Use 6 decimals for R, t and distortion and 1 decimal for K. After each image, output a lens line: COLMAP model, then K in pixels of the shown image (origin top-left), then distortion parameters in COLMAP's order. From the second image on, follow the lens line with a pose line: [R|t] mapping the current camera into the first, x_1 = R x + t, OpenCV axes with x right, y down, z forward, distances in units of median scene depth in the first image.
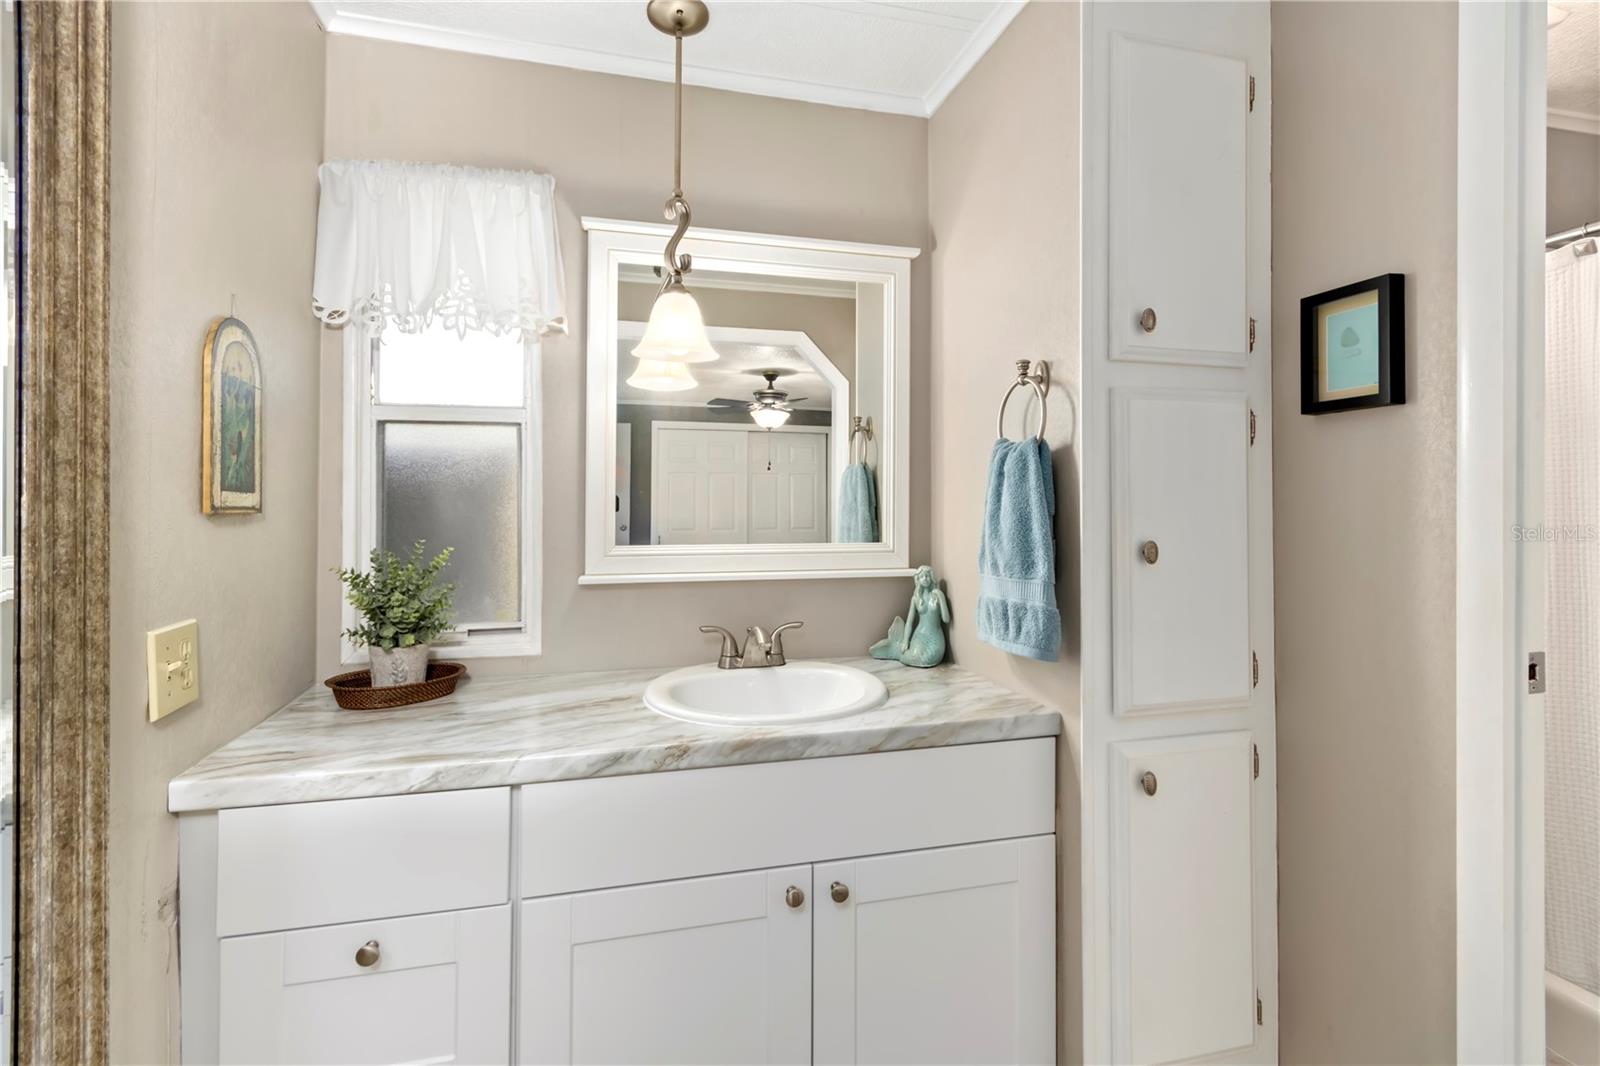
lens RADIAL K [[770.6, 0, 795.0], [0, 770.6, 522.9], [0, 0, 1]] dist [0.000910, -0.000944]
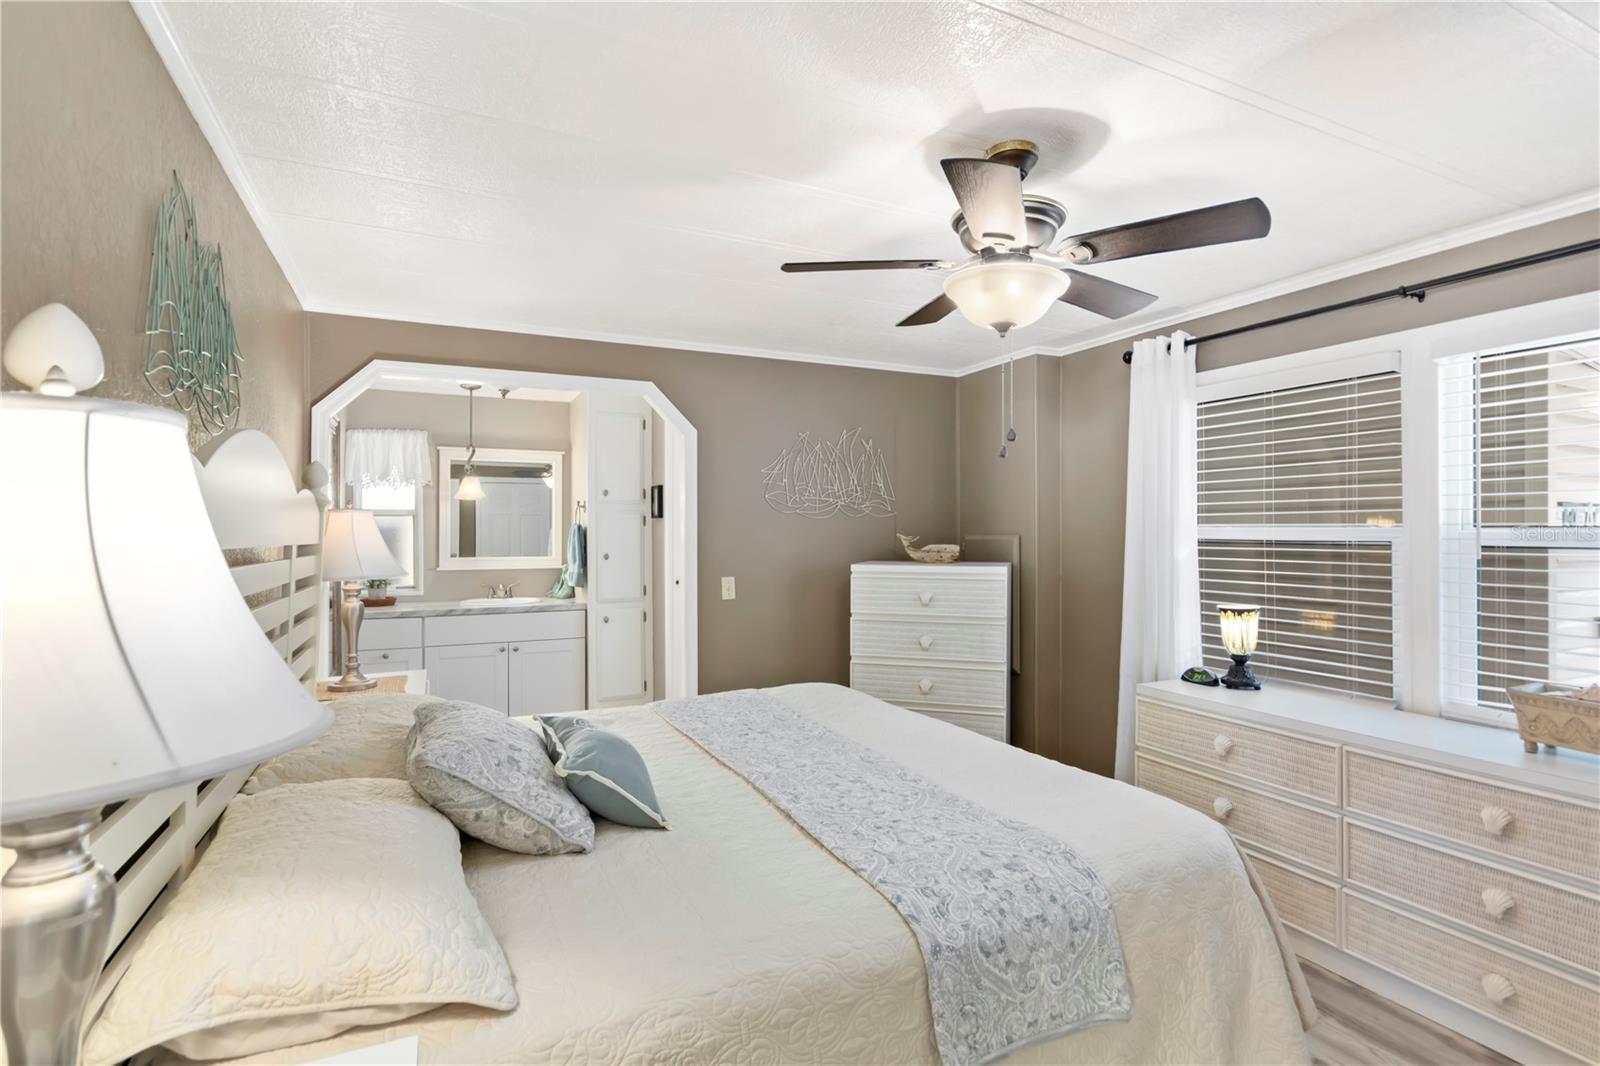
lens RADIAL K [[770.6, 0, 804.8], [0, 770.6, 543.5], [0, 0, 1]] dist [0.000910, -0.000944]
pose [[0.984575, -0.008536, 0.174756, 0.715113], [0.006507, 0.999905, 0.012175, -0.059380], [-0.174844, -0.010850, 0.984536, -2.629851]]
